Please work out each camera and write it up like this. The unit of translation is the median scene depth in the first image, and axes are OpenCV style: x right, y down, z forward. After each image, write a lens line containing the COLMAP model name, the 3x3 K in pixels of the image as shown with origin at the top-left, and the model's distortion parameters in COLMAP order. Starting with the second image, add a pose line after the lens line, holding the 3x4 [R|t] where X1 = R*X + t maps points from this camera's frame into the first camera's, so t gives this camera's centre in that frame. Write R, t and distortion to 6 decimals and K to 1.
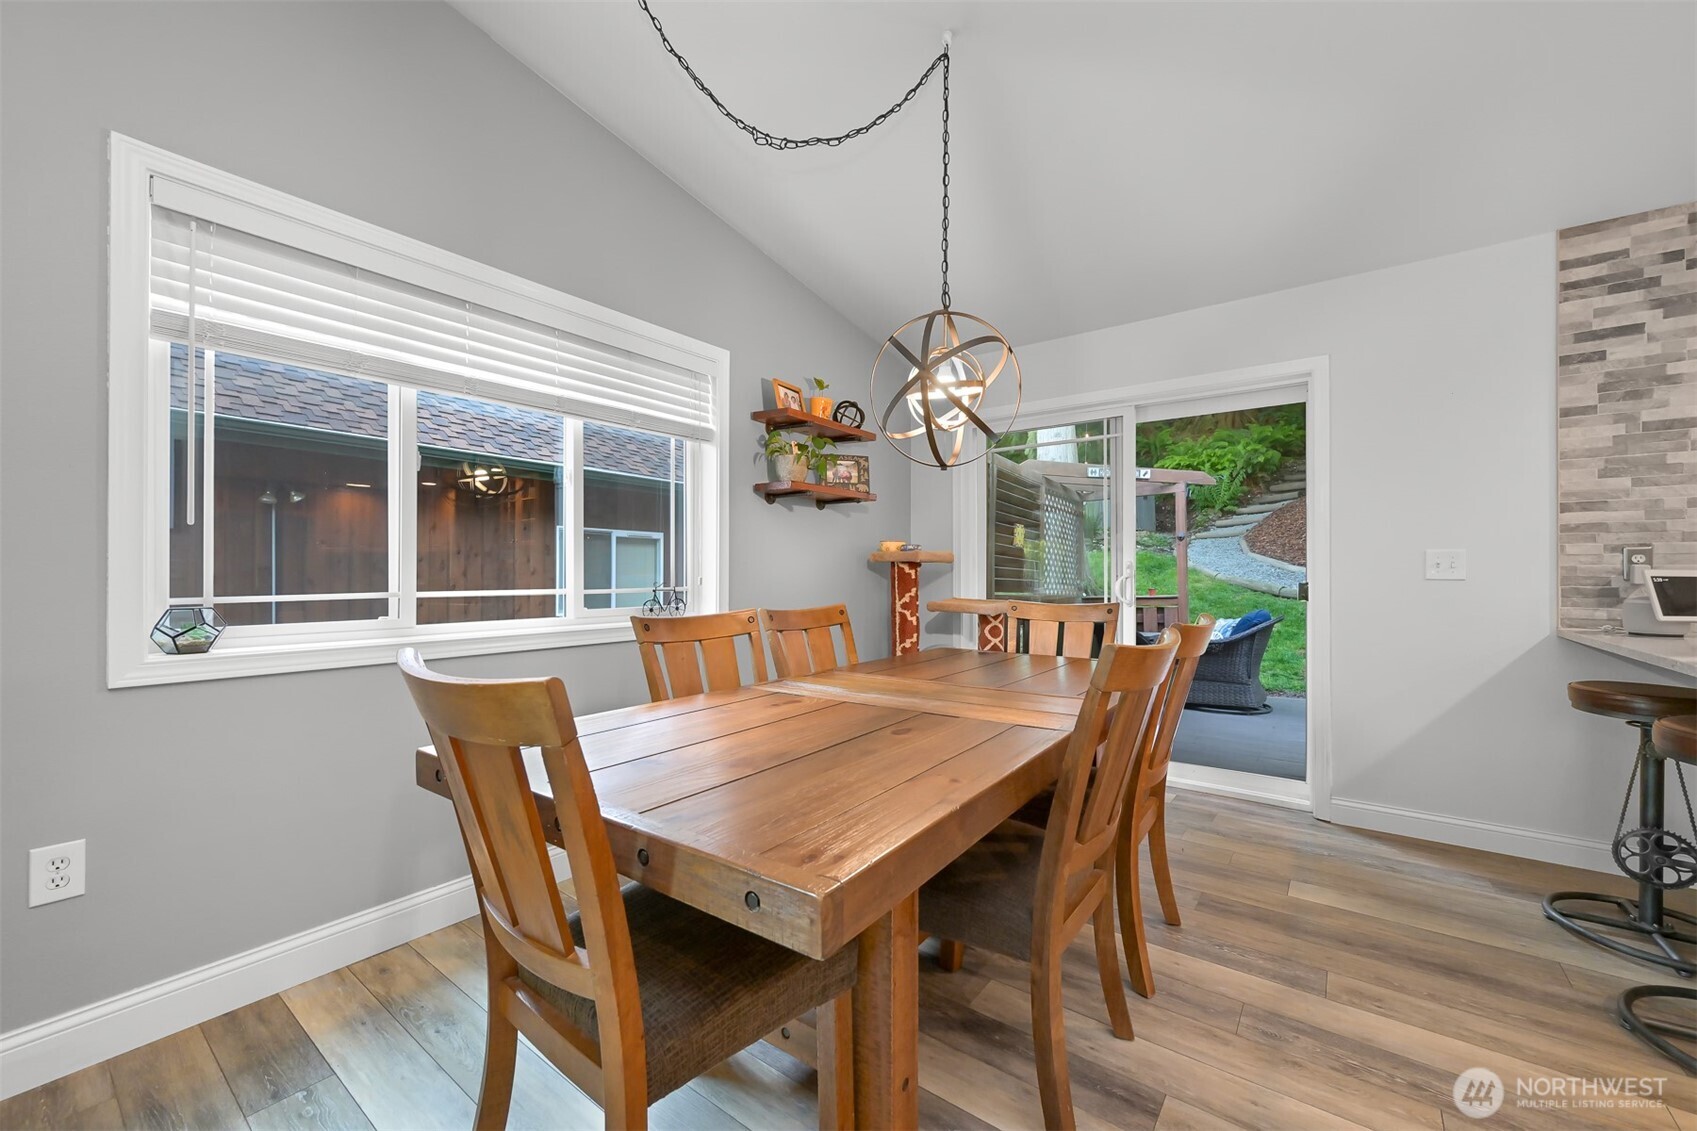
lens RADIAL K [[661.2, 0, 854.0], [0, 661.2, 569.9], [0, 0, 1]] dist [-0.000987, -0.000088]
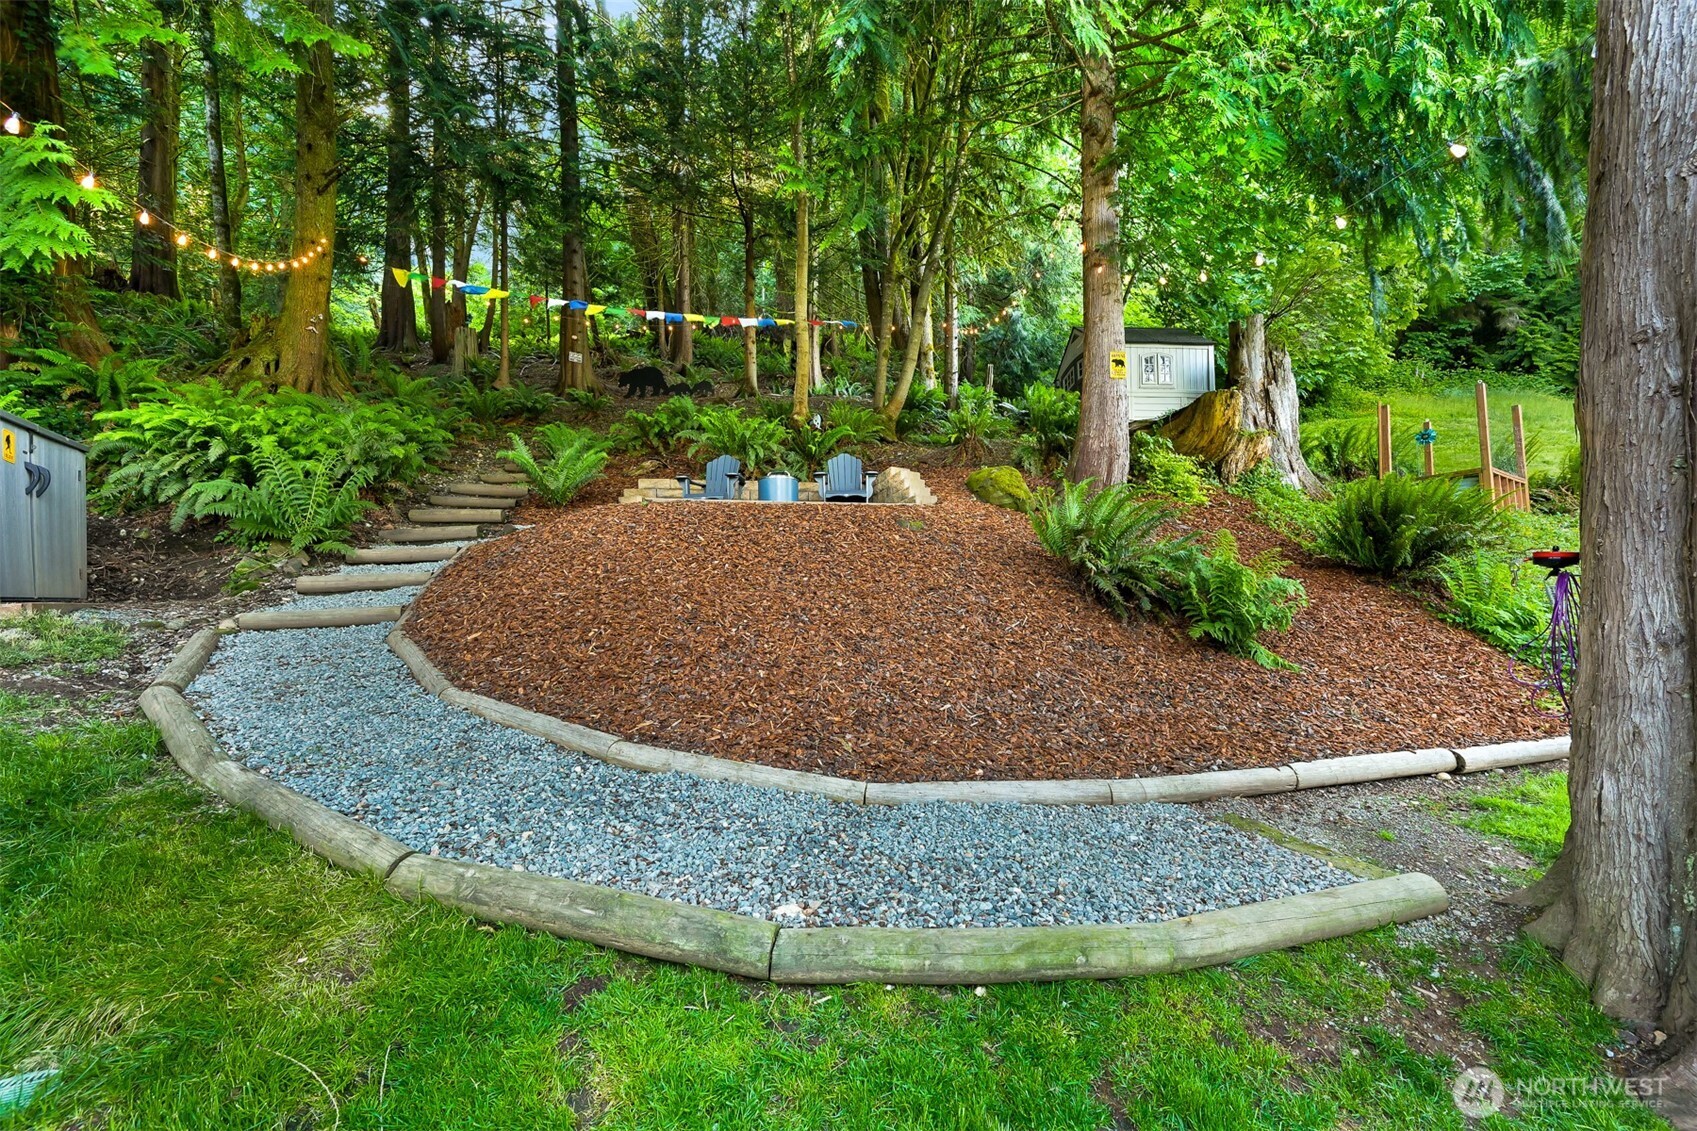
lens RADIAL K [[675.0, 0, 857.5], [0, 675.0, 552.6], [0, 0, 1]] dist [-0.002186, -0.000335]
pose [[0.315161, 0.071855, 0.946314, 0.268373], [0.022663, 0.996275, -0.083196, -0.046596], [-0.948768, 0.047666, 0.312359, 0.547874]]
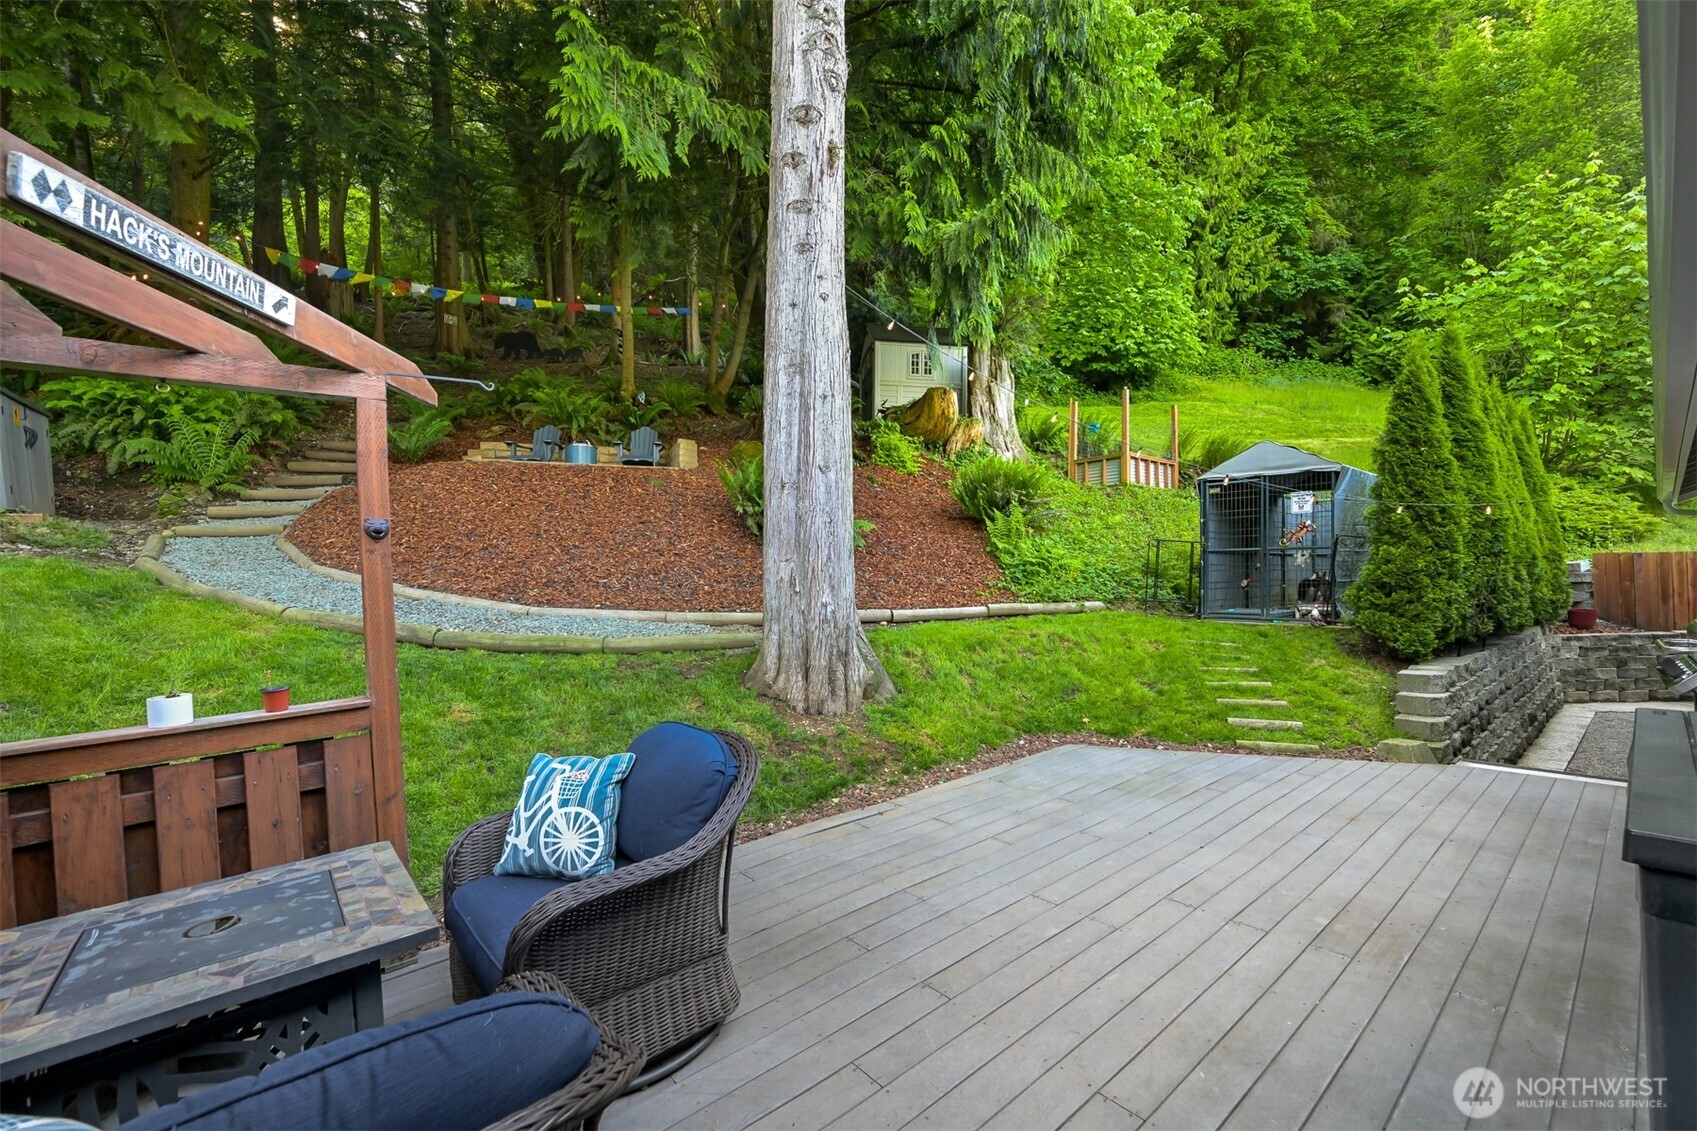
lens RADIAL K [[696.8, 0, 848.5], [0, 696.8, 565.5], [0, 0, 1]] dist [-0.002341, -0.000123]
pose [[0.230380, 0.009622, 0.973053, 0.091141], [0.008974, 0.999888, -0.012012, -0.011259], [-0.973059, 0.011500, 0.230268, 0.317539]]
